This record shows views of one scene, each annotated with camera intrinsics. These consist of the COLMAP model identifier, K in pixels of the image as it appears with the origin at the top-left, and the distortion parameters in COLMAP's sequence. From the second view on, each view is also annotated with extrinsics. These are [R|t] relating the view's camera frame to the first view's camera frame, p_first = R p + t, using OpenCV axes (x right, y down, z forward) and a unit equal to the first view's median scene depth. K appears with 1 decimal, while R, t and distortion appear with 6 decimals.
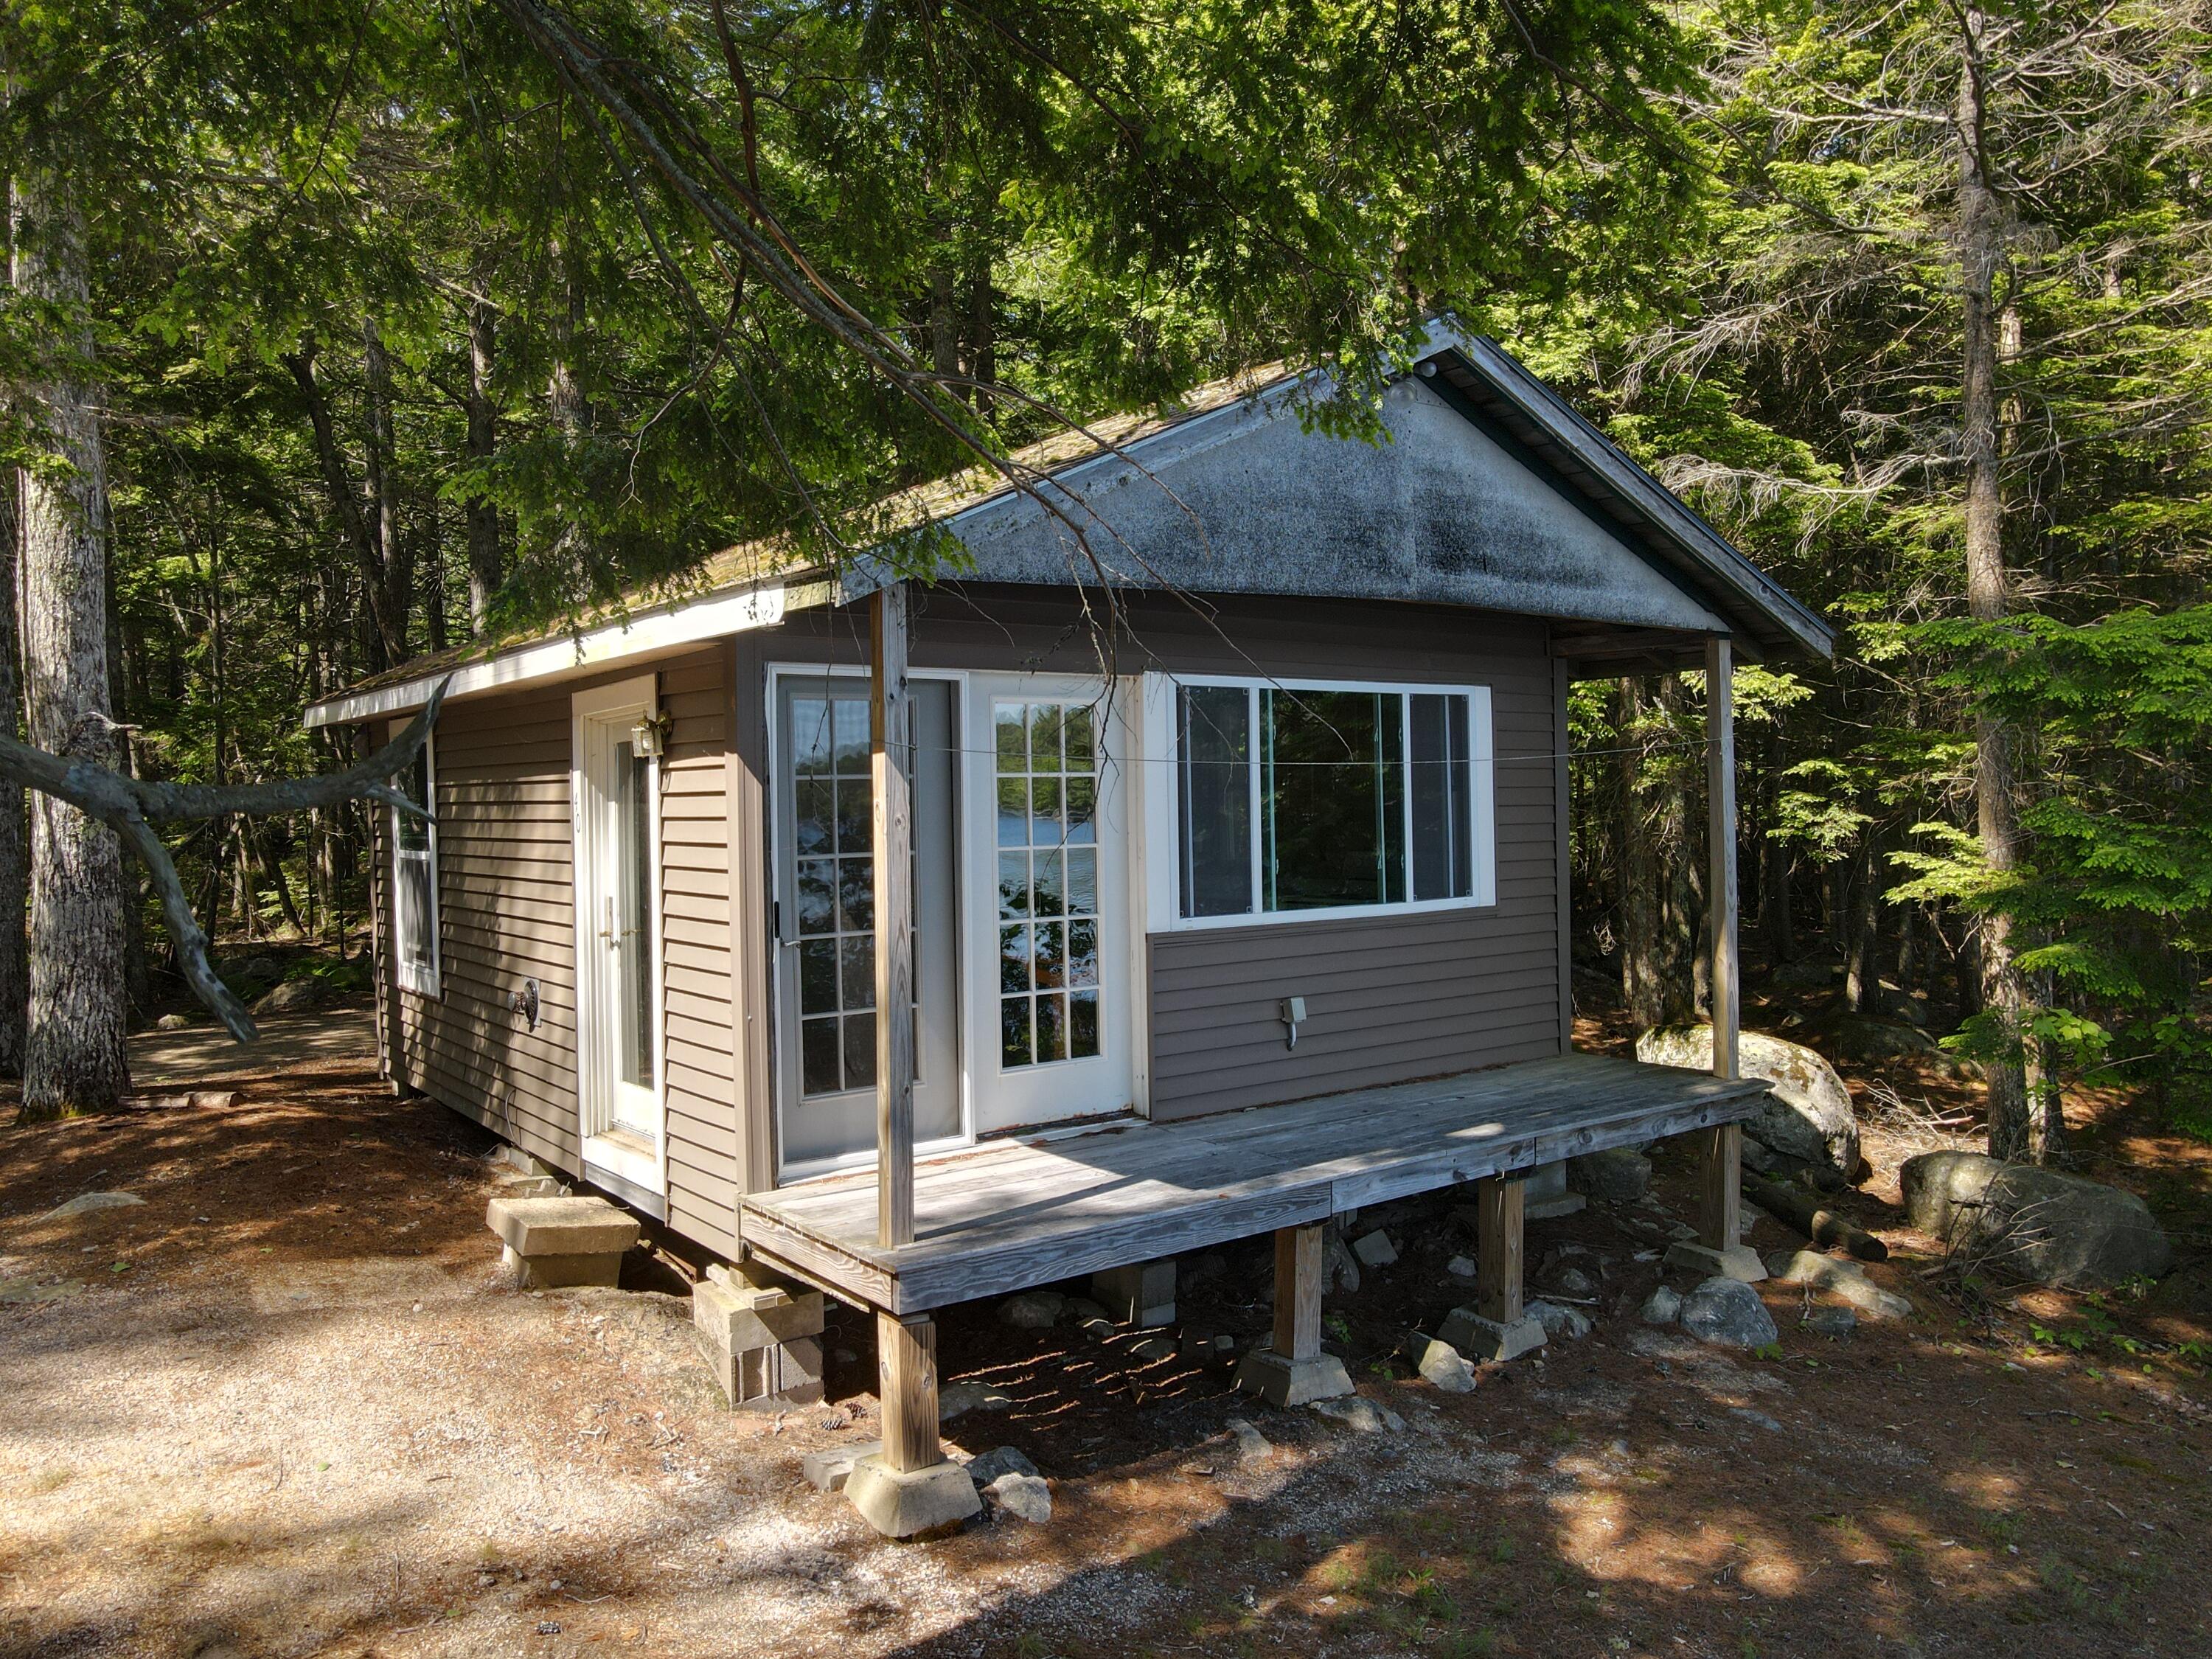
lens RADIAL K [[1621.4, 0, 1110.5], [0, 1621.4, 829.4], [0, 0, 1]] dist [-0.000841, 0.014472]
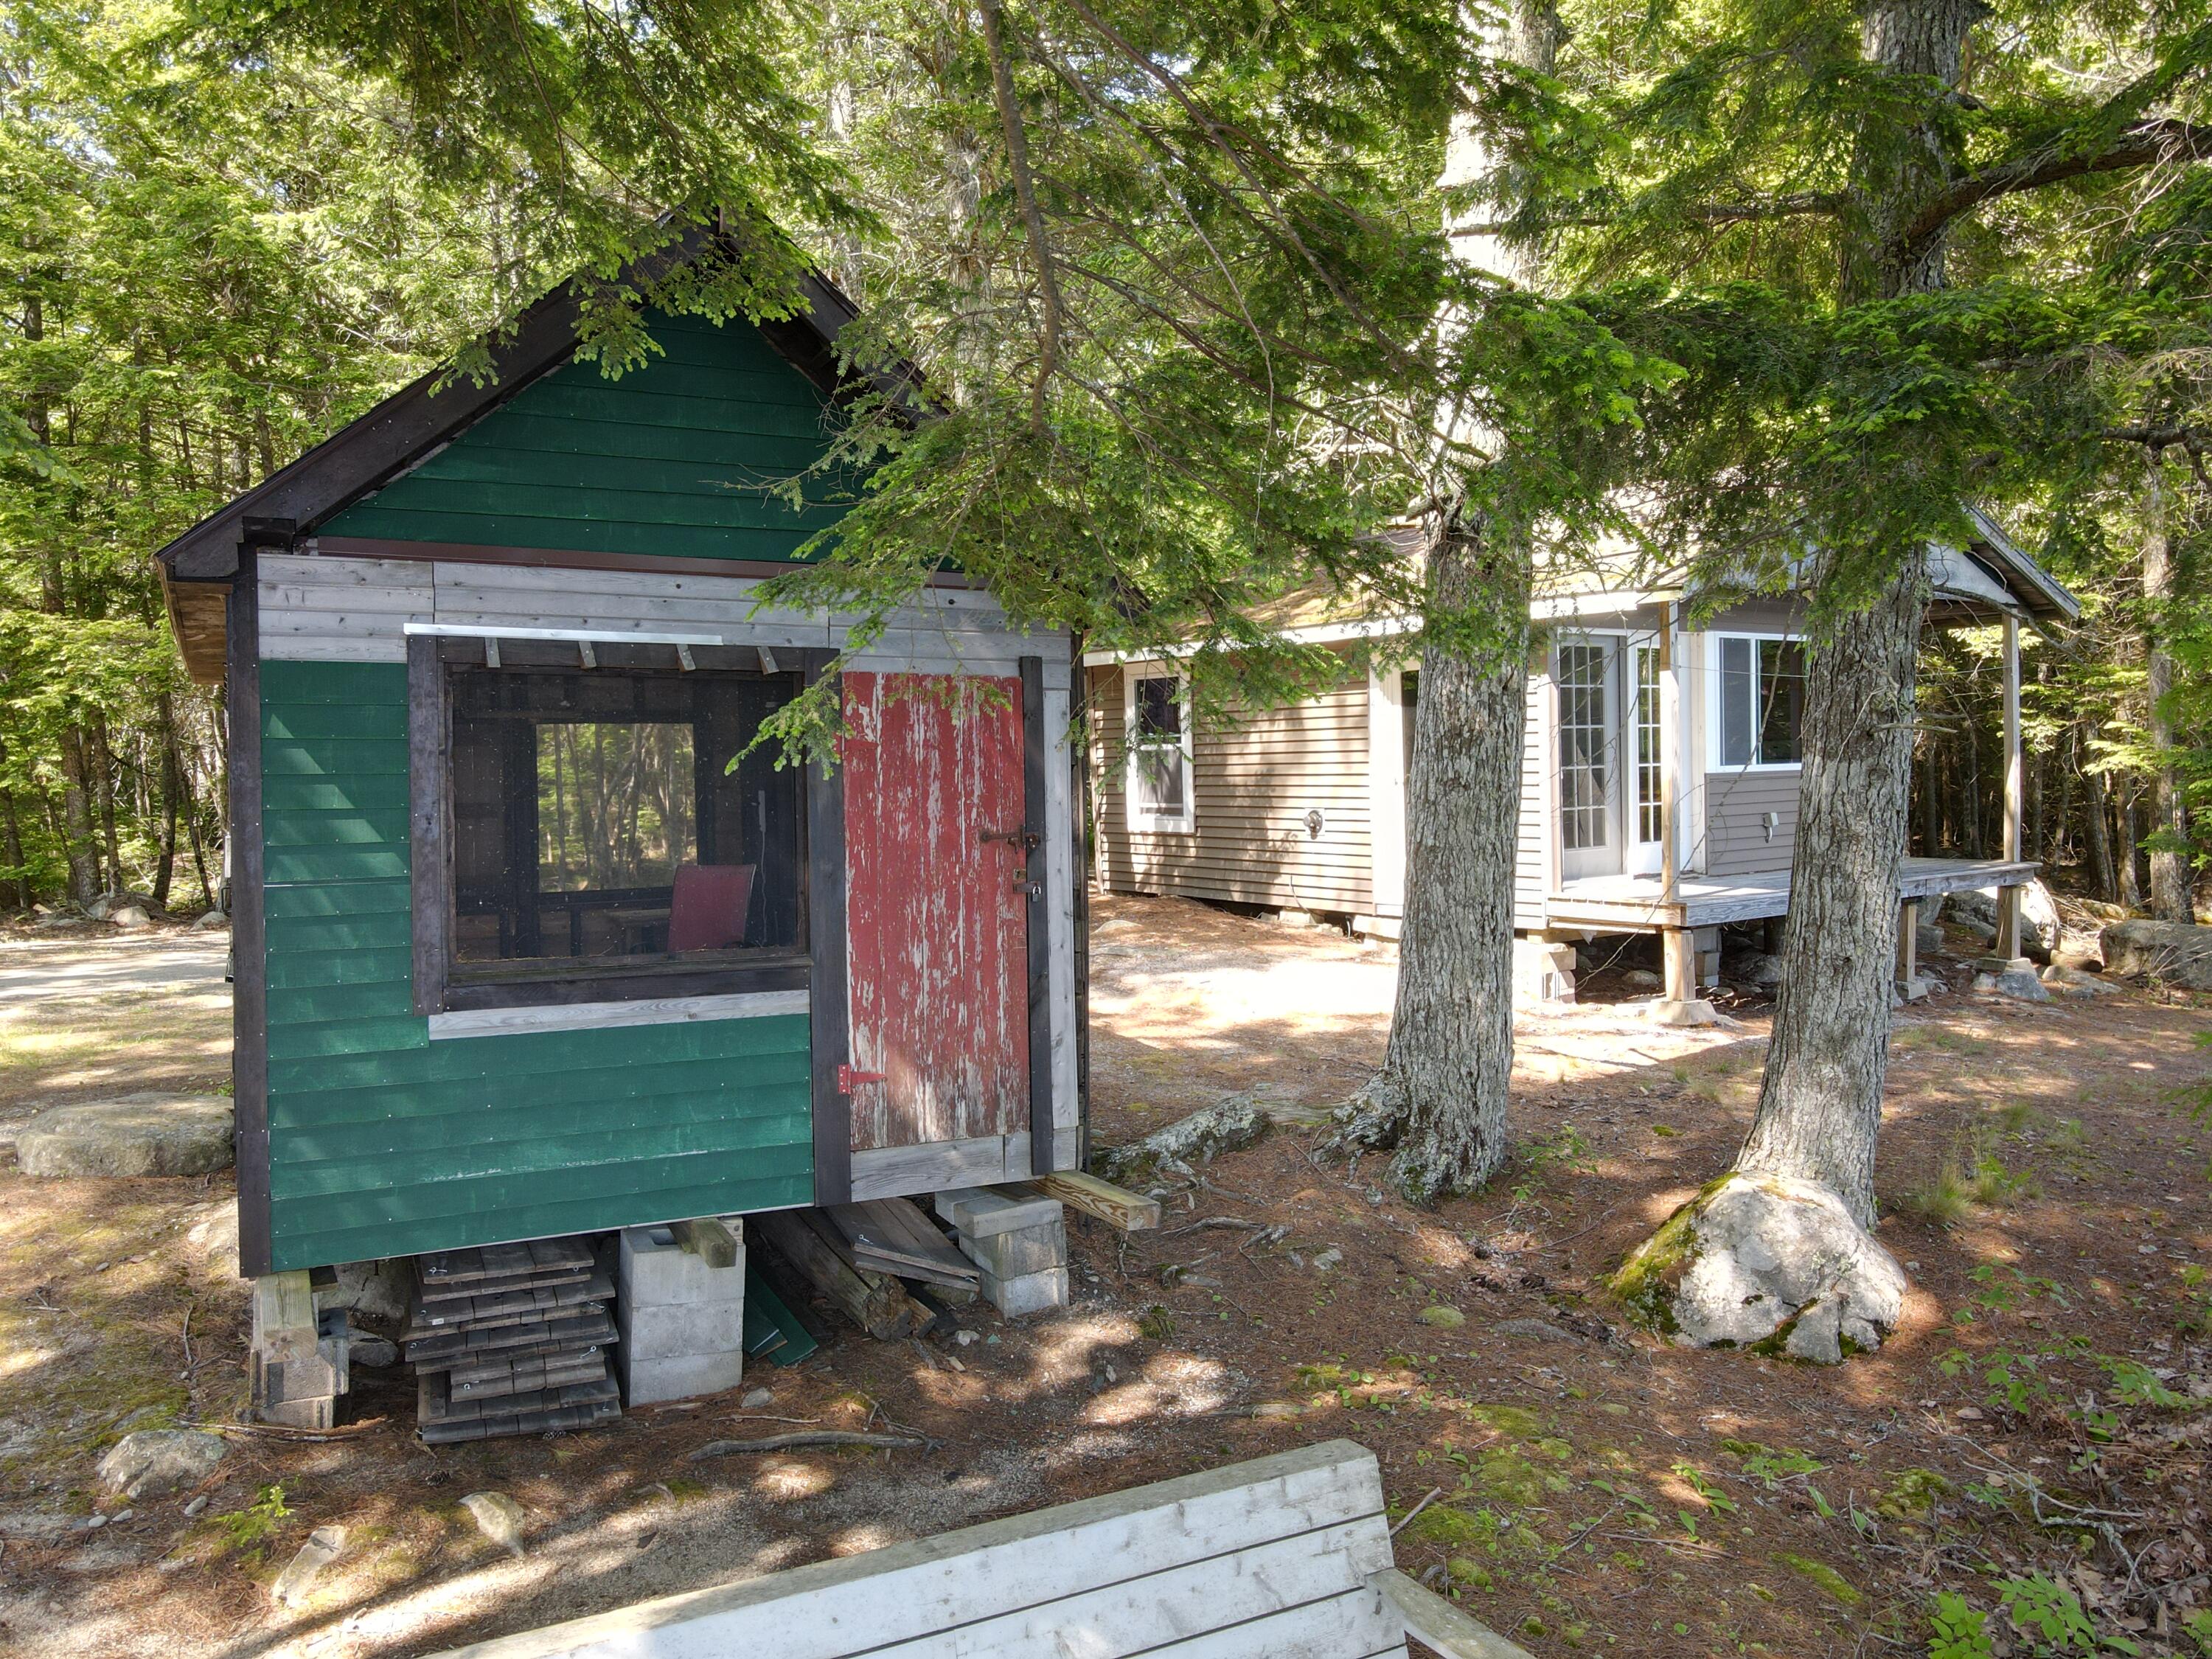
lens RADIAL K [[1621.4, 0, 1083.9], [0, 1621.4, 846.8], [0, 0, 1]] dist [-0.000841, 0.014472]
pose [[0.999328, -0.006068, -0.036142, -0.629279], [0.007201, 0.999484, 0.031304, 0.086598], [0.035933, -0.031543, 0.998856, -0.882441]]
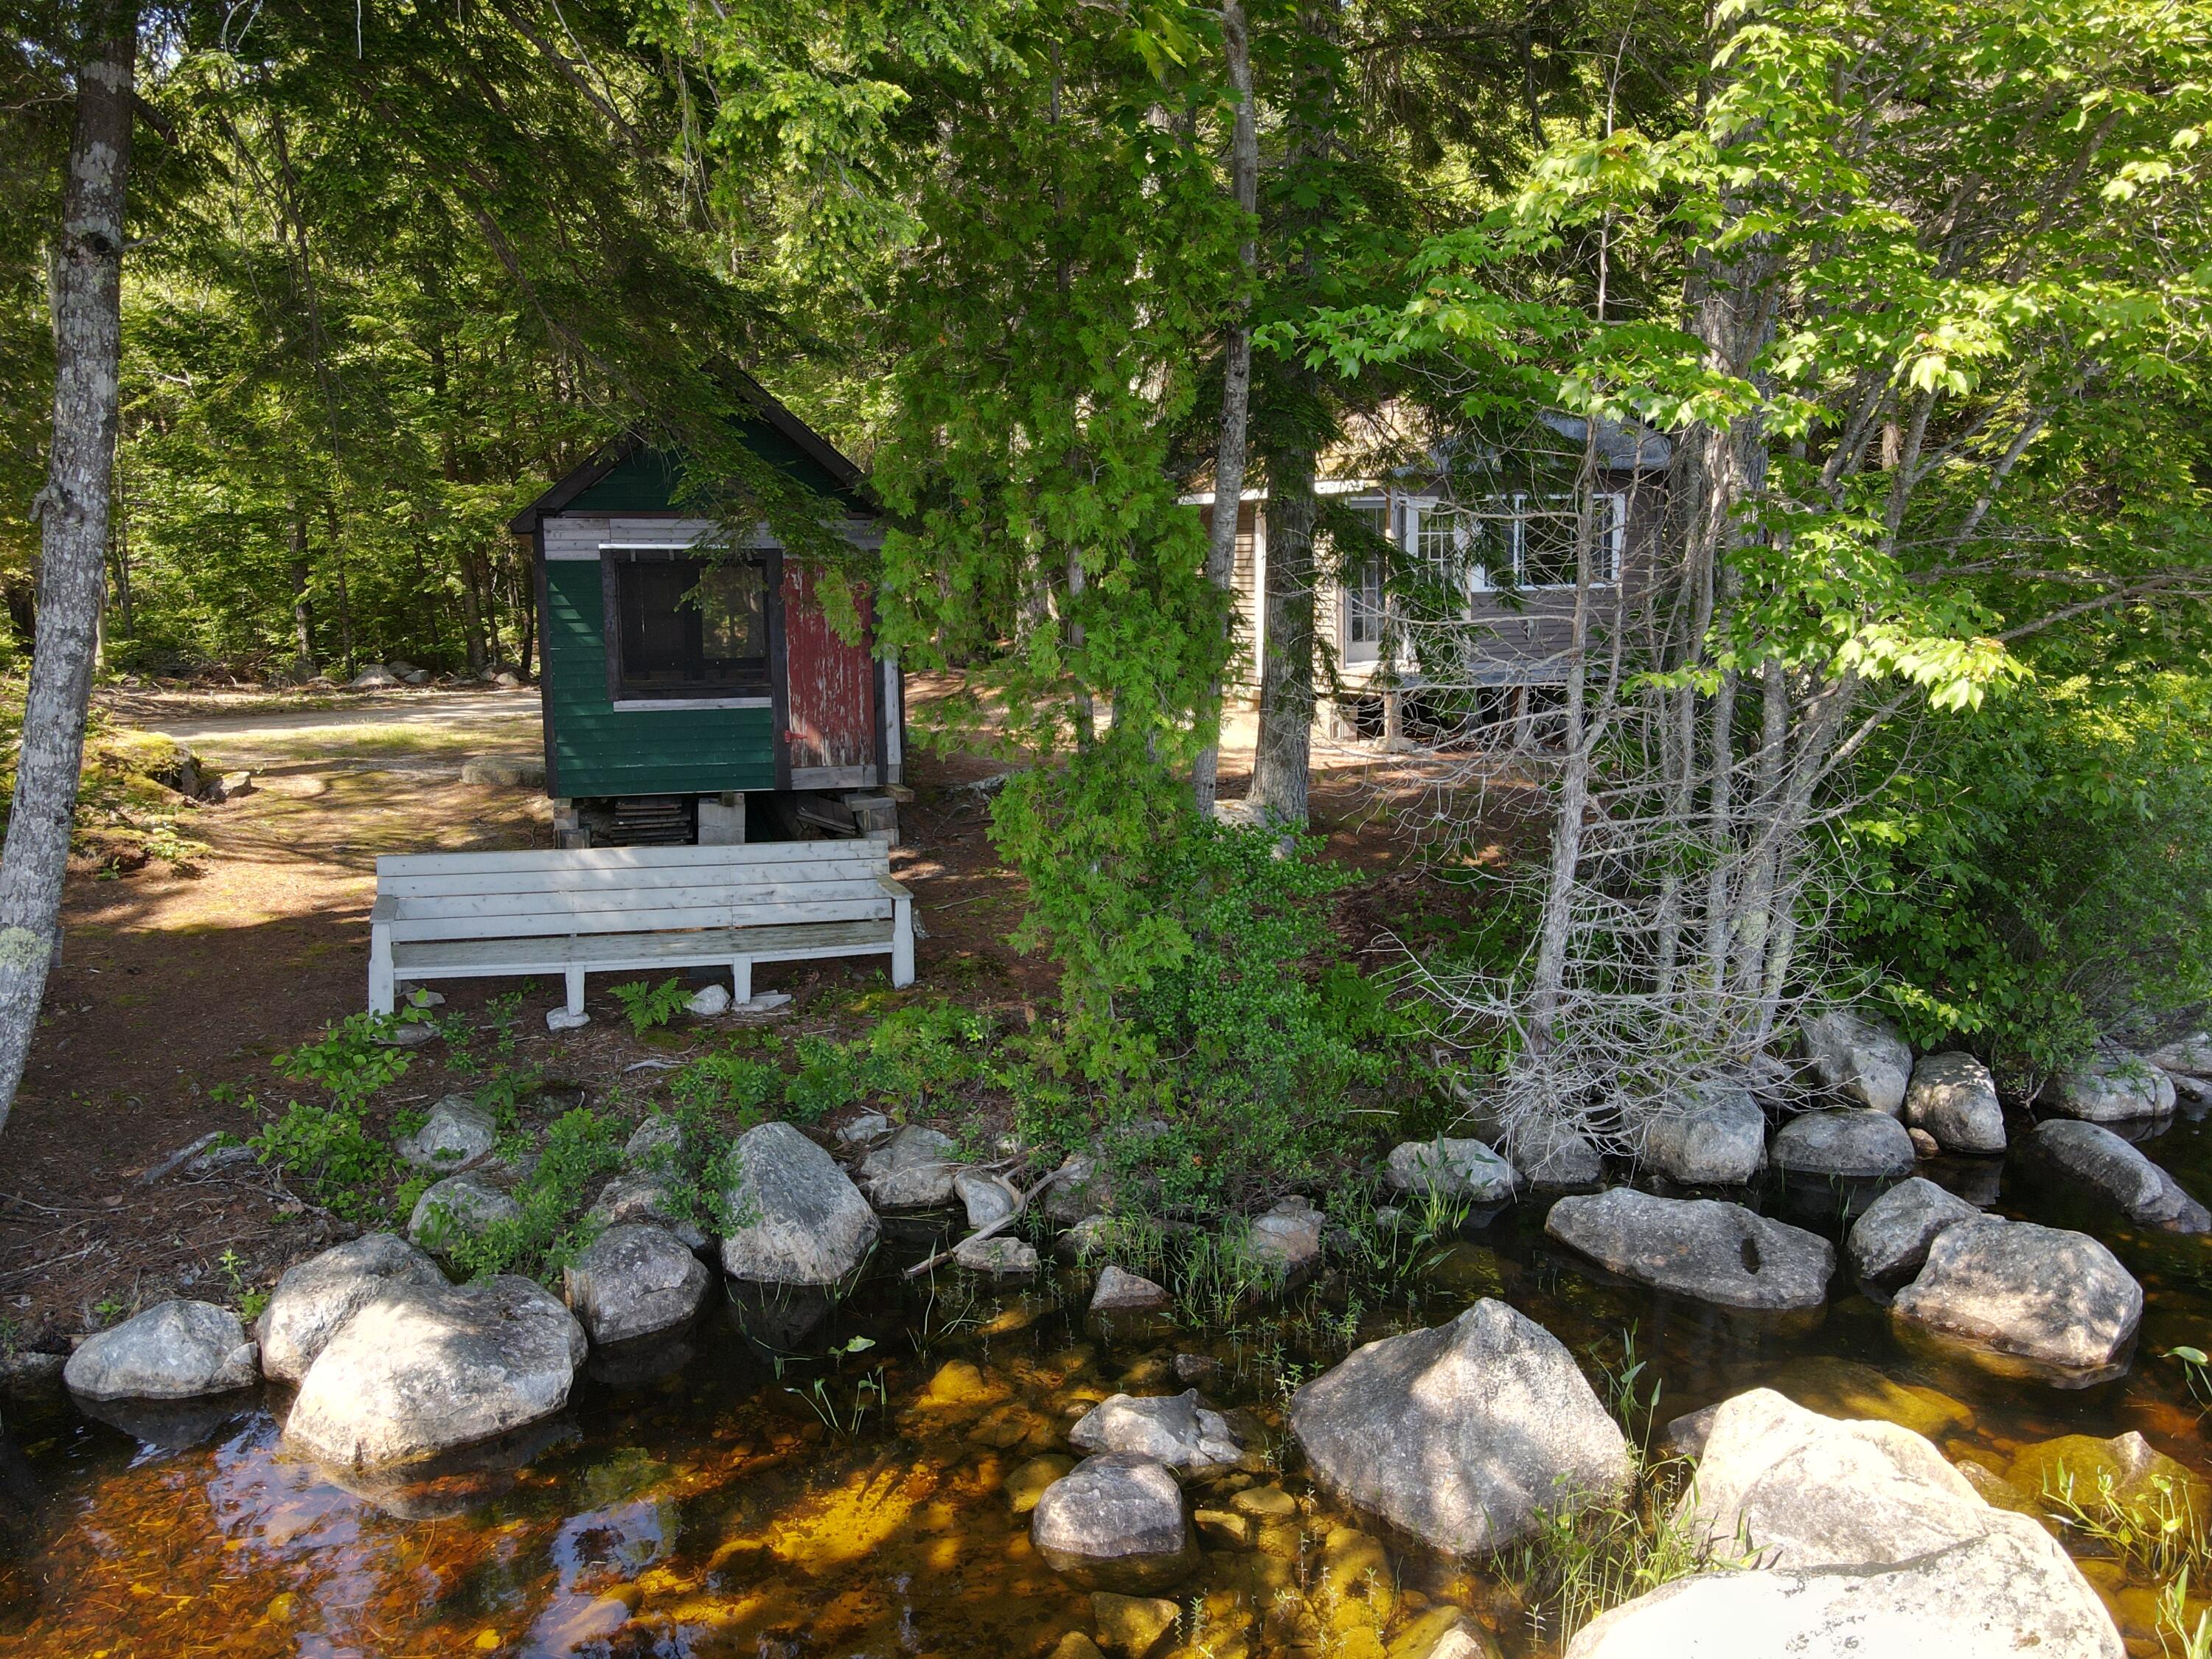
lens RADIAL K [[1621.4, 0, 1108.4], [0, 1621.4, 814.1], [0, 0, 1]] dist [-0.000841, 0.014472]
pose [[0.977149, 0.027133, -0.210816, 0.011787], [0.002232, 0.990454, 0.137825, 0.056895], [0.212543, -0.135146, 0.967761, -1.877489]]
